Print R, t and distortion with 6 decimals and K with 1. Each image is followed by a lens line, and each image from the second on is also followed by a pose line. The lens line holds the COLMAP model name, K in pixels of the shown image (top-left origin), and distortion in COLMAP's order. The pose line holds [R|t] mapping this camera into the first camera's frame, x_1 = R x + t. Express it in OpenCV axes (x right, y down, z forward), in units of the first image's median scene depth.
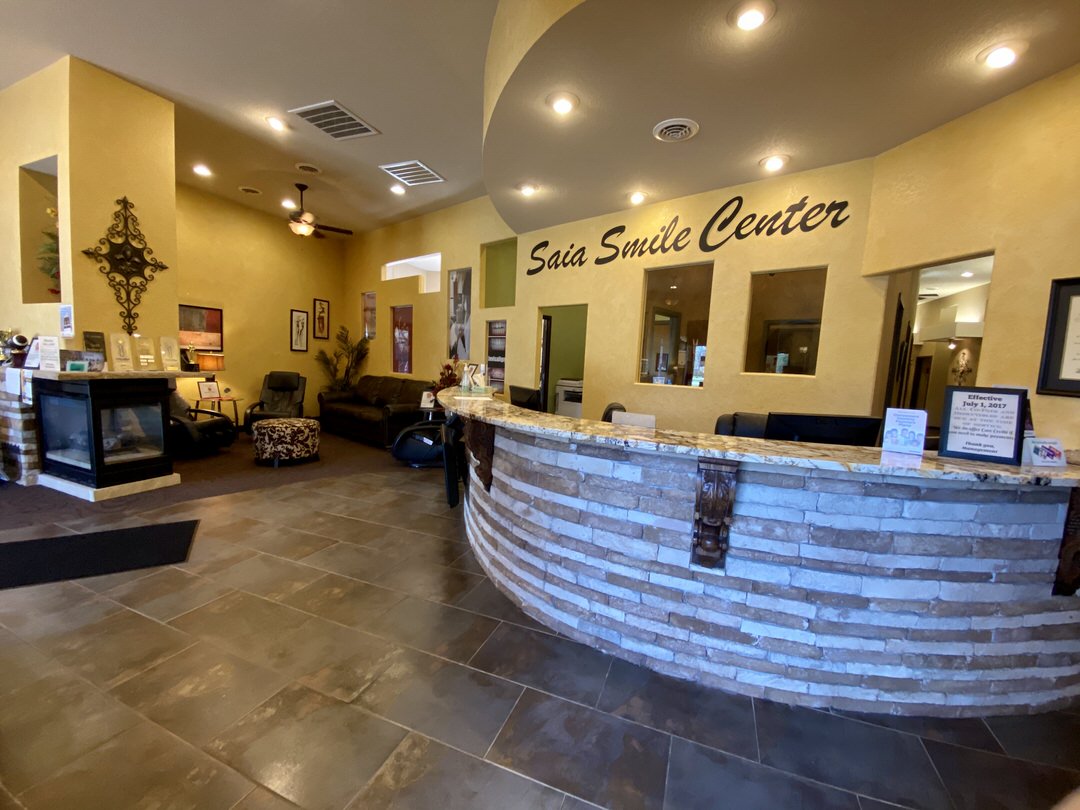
lens RADIAL K [[438.5, 0, 535.0], [0, 438.5, 414.2], [0, 0, 1]] dist [-0.032178, -0.000169]
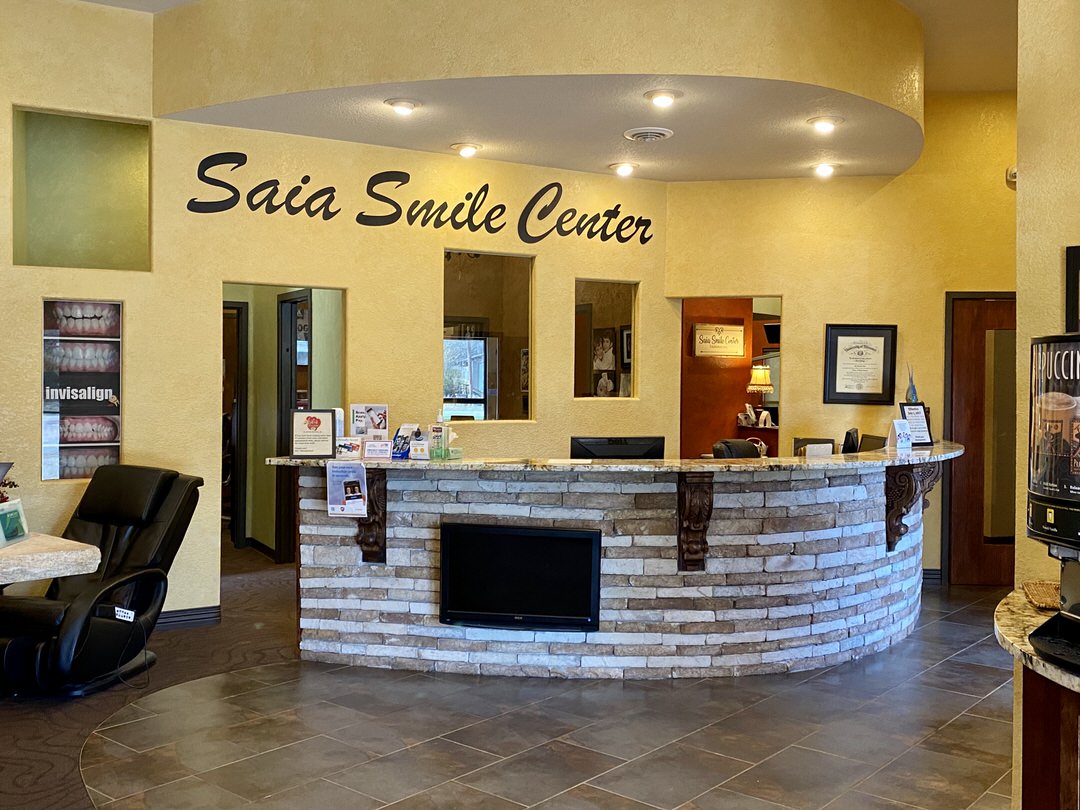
lens RADIAL K [[1062.2, 0, 540.0], [0, 1062.2, 405.0], [0, 0, 1]] dist [0.006106, -0.164509]
pose [[0.289596, -0.054645, 0.955588, -1.364754], [0.114763, 0.993149, 0.022013, -0.131985], [-0.950244, 0.103291, 0.293883, 0.465228]]
